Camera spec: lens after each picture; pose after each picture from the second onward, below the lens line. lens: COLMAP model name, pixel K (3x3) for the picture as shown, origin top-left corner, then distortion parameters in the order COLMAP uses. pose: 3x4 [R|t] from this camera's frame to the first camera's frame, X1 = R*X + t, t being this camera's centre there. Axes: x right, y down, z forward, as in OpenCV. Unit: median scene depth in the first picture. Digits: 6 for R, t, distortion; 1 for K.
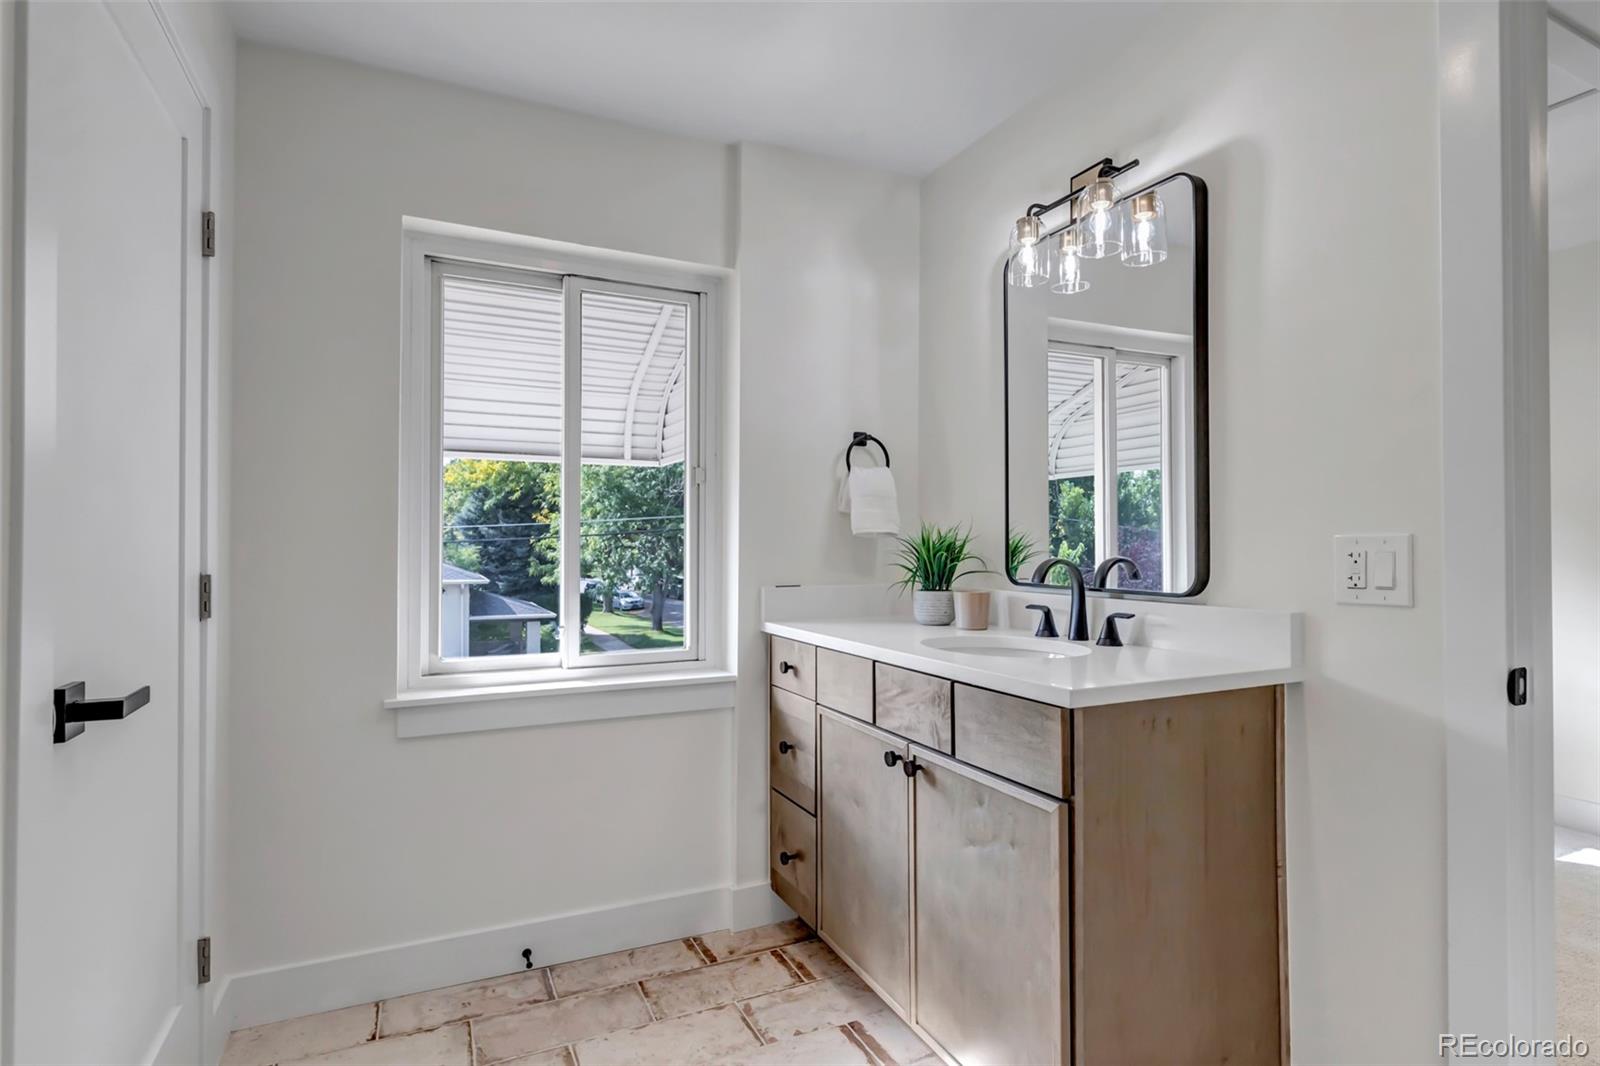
lens RADIAL K [[825.4, 0, 799.4], [0, 825.4, 534.4], [0, 0, 1]] dist [-0.002516, 0.000085]
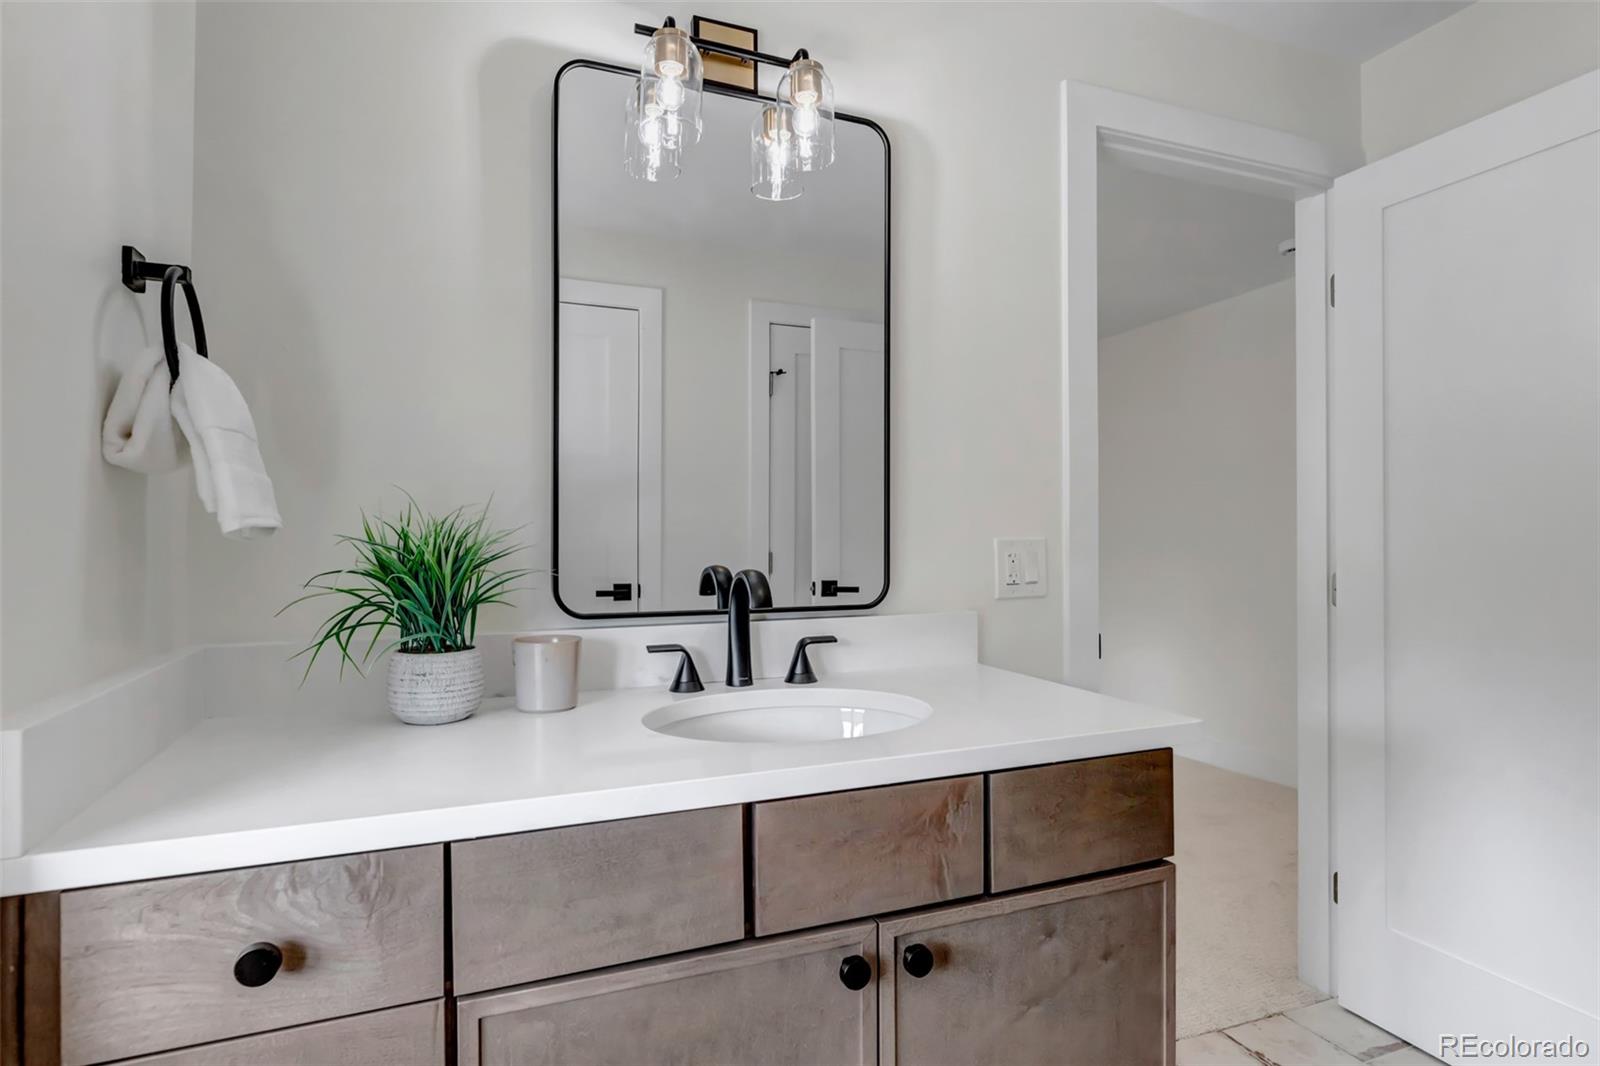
lens RADIAL K [[825.4, 0, 799.4], [0, 825.4, 534.4], [0, 0, 1]] dist [-0.002516, 0.000085]
pose [[0.056313, 0.003925, 0.998405, -0.359039], [-0.005196, 0.999980, -0.003638, 0.000479], [-0.998400, -0.004983, 0.056332, 0.891821]]
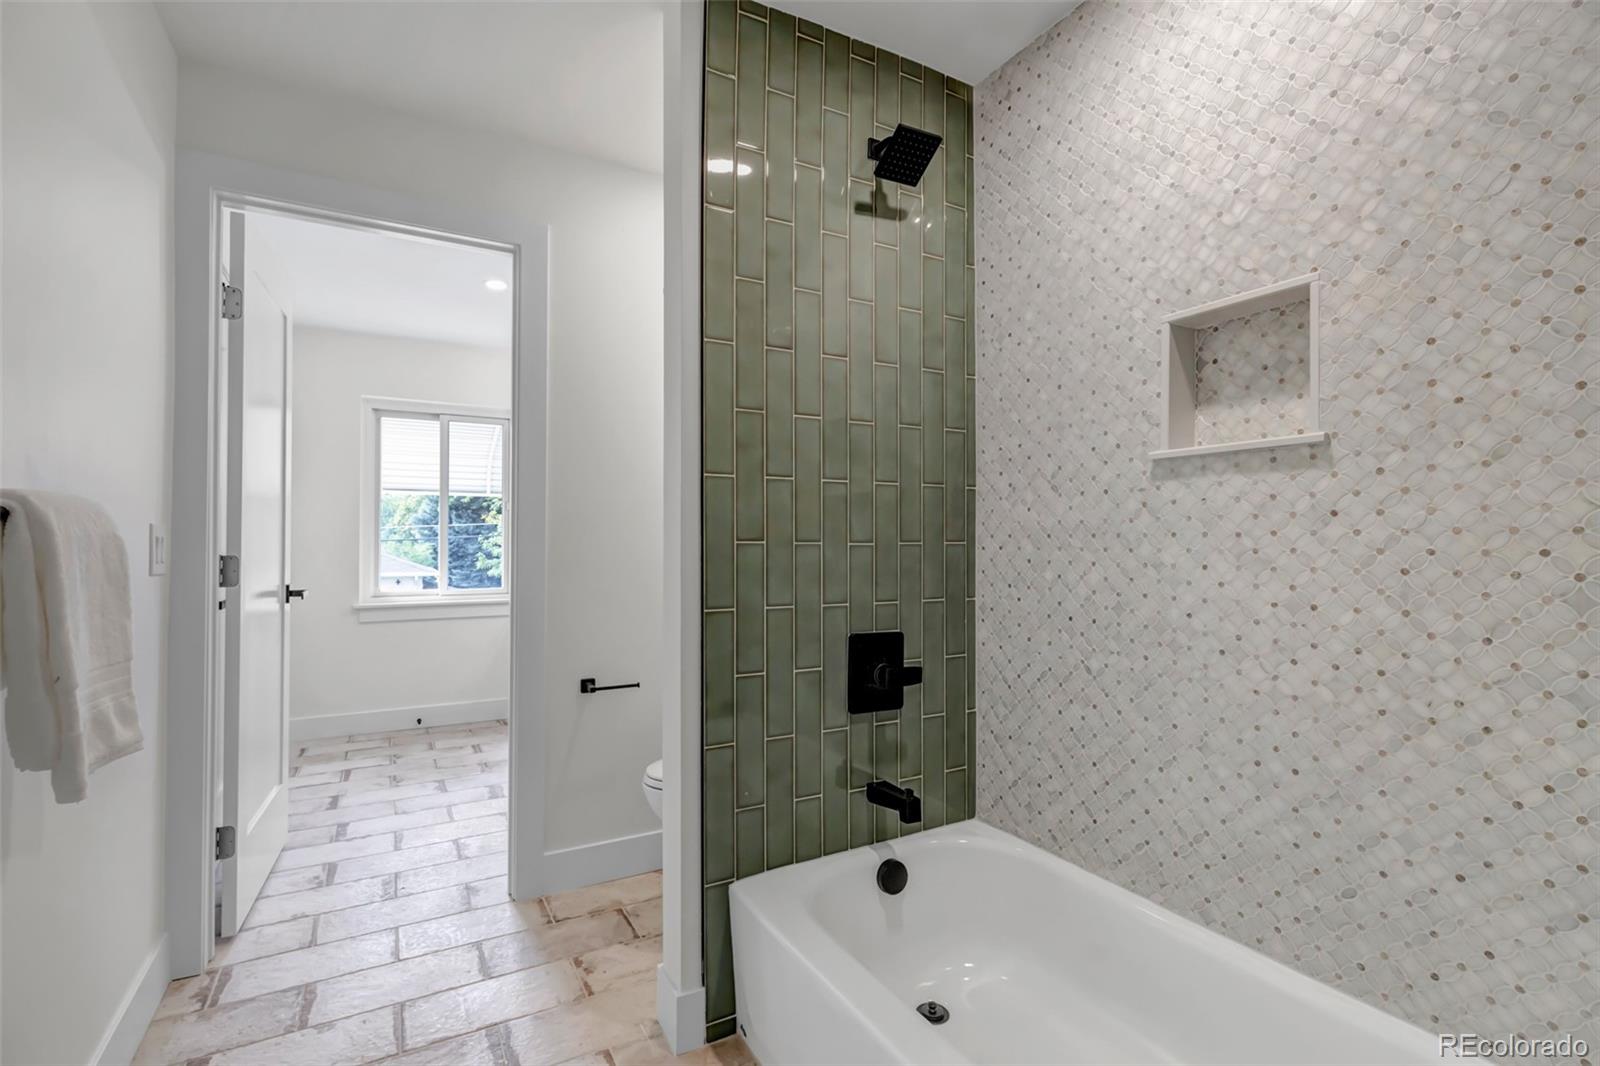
lens RADIAL K [[731.2, 0, 800.0], [0, 731.2, 533.0], [0, 0, 1]] dist [0.003796, 0.001224]
pose [[0.995796, 0.000480, 0.091602, 0.343279], [-0.000443, 1.000000, -0.000425, 0.000171], [-0.091602, 0.000383, 0.995796, -0.714869]]
